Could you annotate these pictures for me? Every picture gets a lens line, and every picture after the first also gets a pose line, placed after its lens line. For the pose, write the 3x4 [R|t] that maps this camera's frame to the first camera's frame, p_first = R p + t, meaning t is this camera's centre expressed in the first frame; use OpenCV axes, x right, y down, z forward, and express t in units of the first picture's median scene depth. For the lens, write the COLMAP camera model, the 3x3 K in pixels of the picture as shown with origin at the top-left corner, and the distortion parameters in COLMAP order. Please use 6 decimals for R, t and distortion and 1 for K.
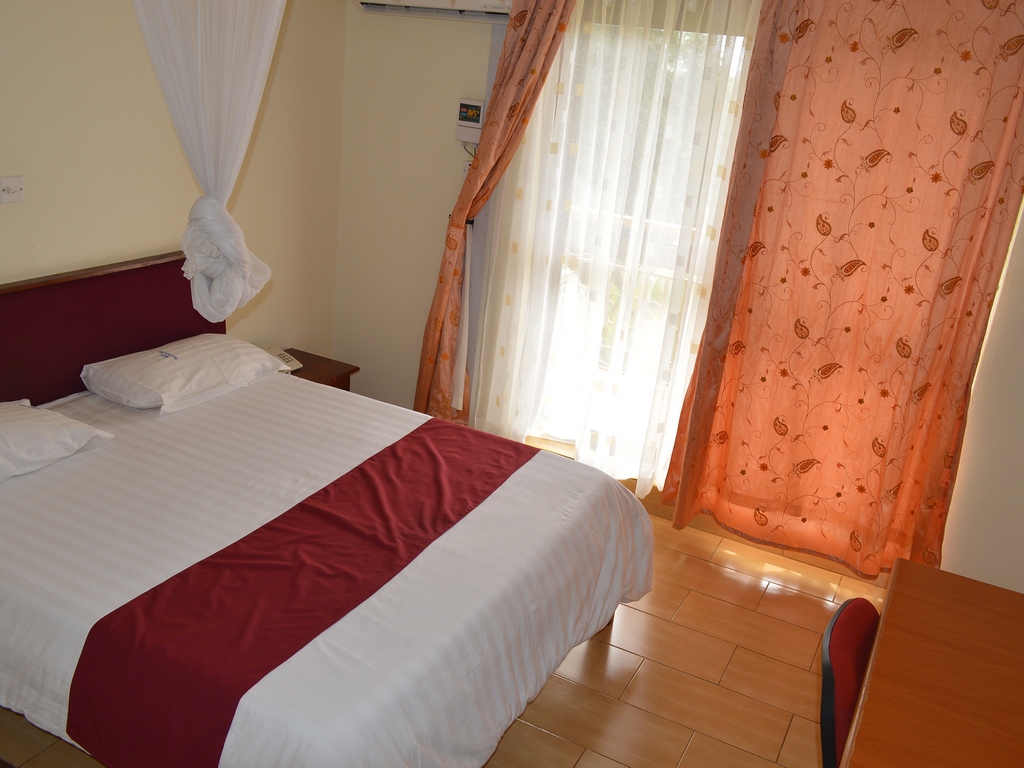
lens RADIAL K [[910.2, 0, 512.0], [0, 910.2, 384.0], [0, 0, 1]] dist [-0.009737, -0.000752]
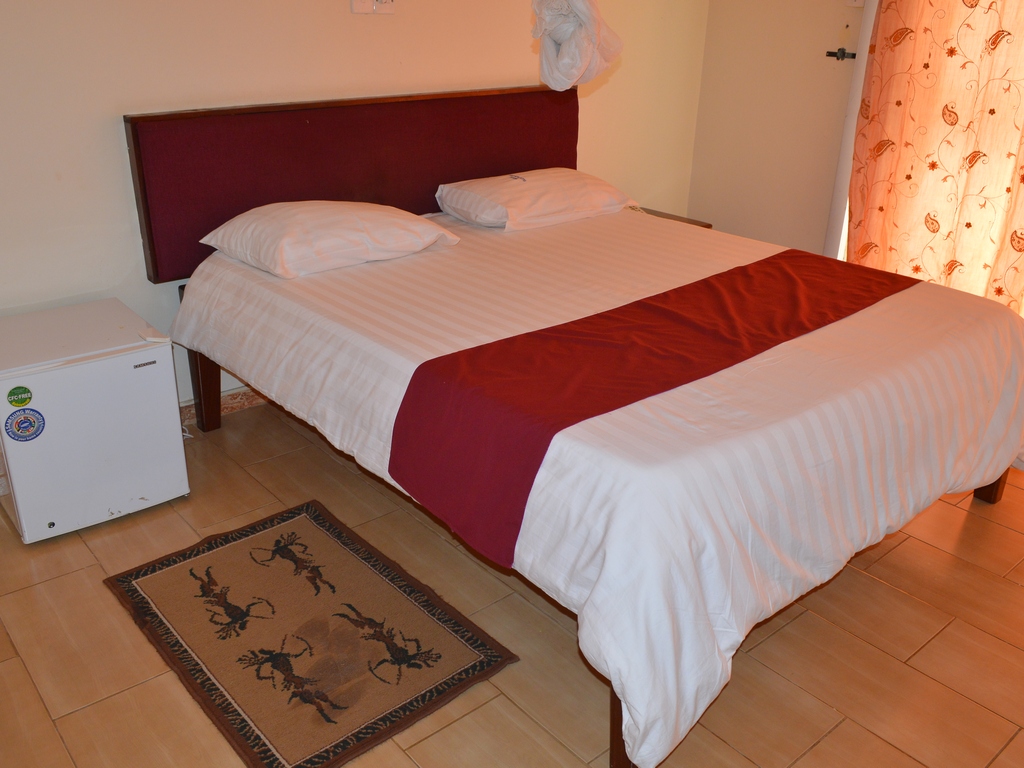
lens RADIAL K [[910.2, 0, 512.0], [0, 910.2, 384.0], [0, 0, 1]] dist [-0.009737, -0.000752]
pose [[0.926386, 0.076366, -0.368751, -0.003414], [-0.063018, 0.996851, 0.048126, 0.148261], [0.371265, -0.021345, 0.928282, 0.080669]]
